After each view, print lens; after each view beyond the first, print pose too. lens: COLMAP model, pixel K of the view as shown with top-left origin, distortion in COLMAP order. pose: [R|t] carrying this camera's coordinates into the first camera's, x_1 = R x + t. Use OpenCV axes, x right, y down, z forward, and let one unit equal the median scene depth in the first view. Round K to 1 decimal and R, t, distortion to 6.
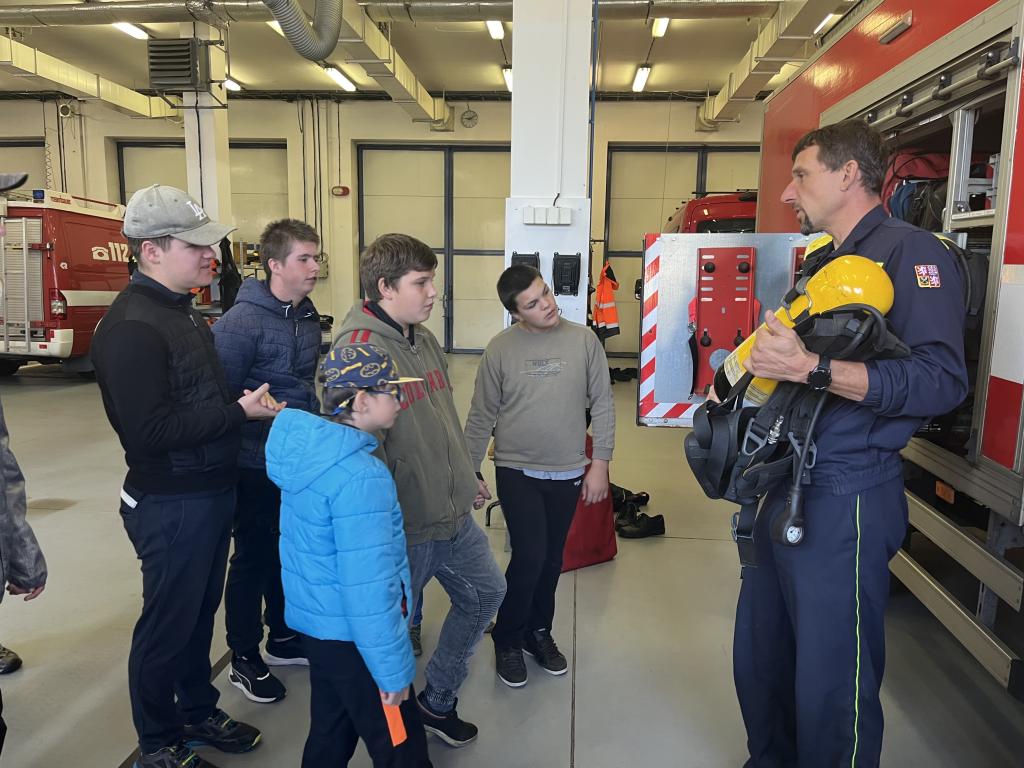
lens RADIAL K [[774.3, 0, 509.6], [0, 774.3, 384.1], [0, 0, 1]] dist [0.049417, -0.067721]
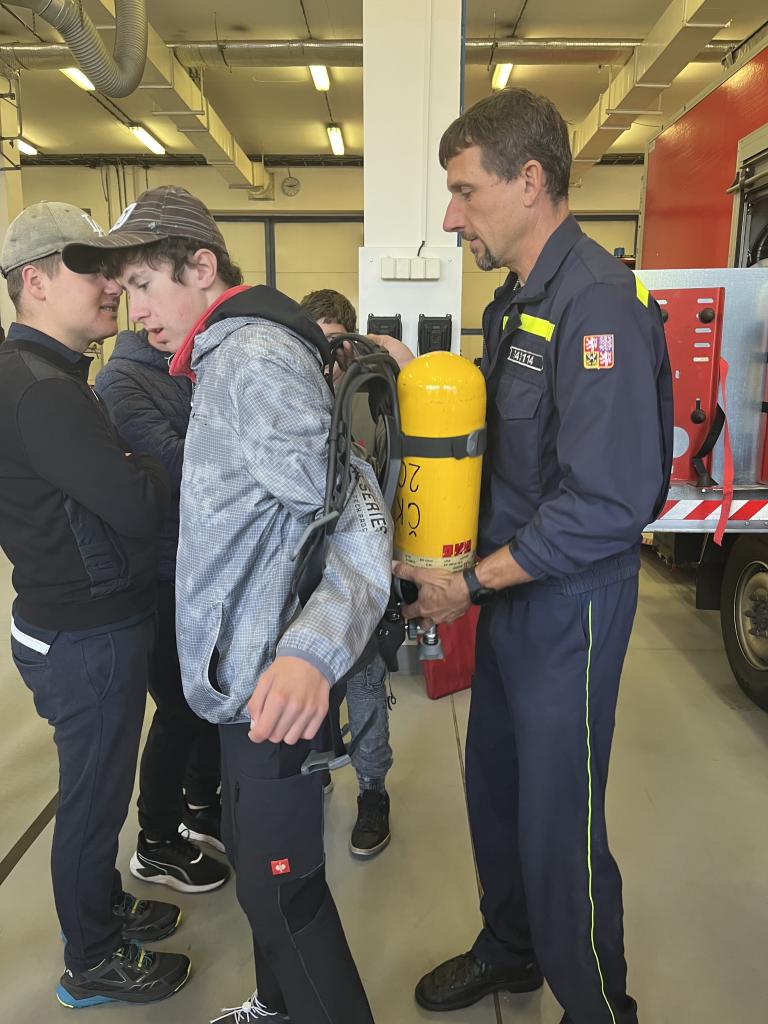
lens RADIAL K [[774.3, 0, 377.0], [0, 774.3, 511.2], [0, 0, 1]] dist [0.049417, -0.067721]
pose [[0.998124, -0.024954, 0.055911, -0.015148], [0.021963, 0.998326, 0.053497, -0.002640], [-0.057153, -0.052168, 0.997002, 0.068104]]
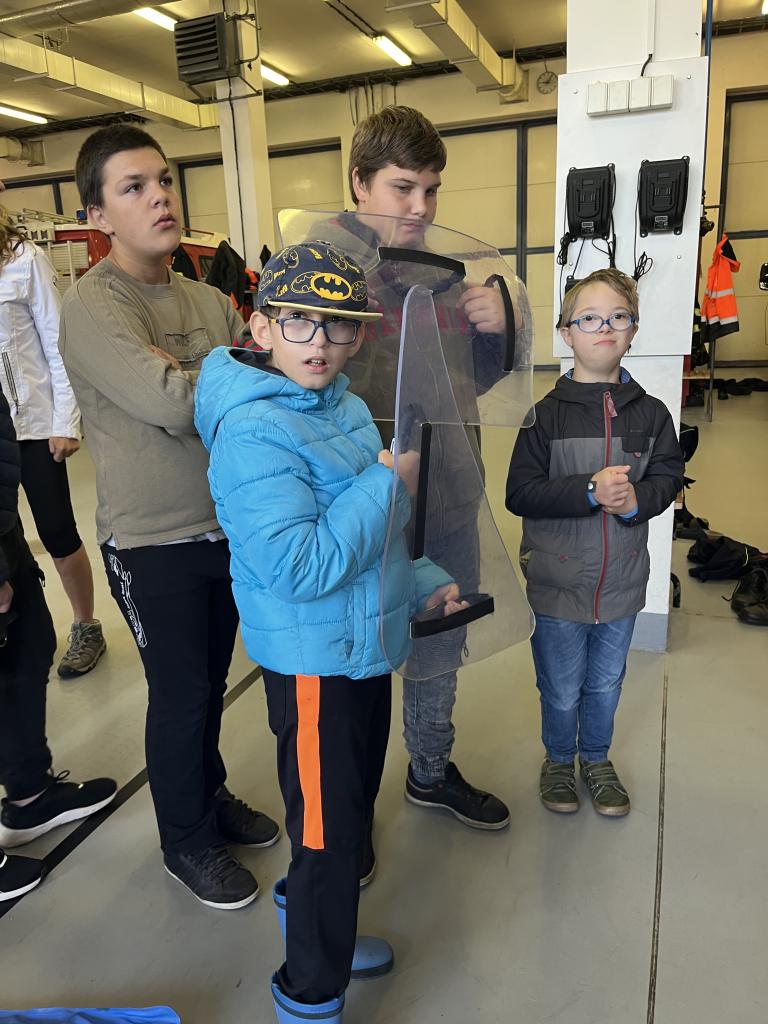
lens RADIAL K [[774.3, 0, 377.5], [0, 774.3, 514.3], [0, 0, 1]] dist [0.049417, -0.067721]
pose [[0.961407, 0.011791, -0.274877, 0.012337], [0.024377, 0.991501, 0.127793, 0.006493], [0.274047, -0.129562, 0.952949, 0.135977]]
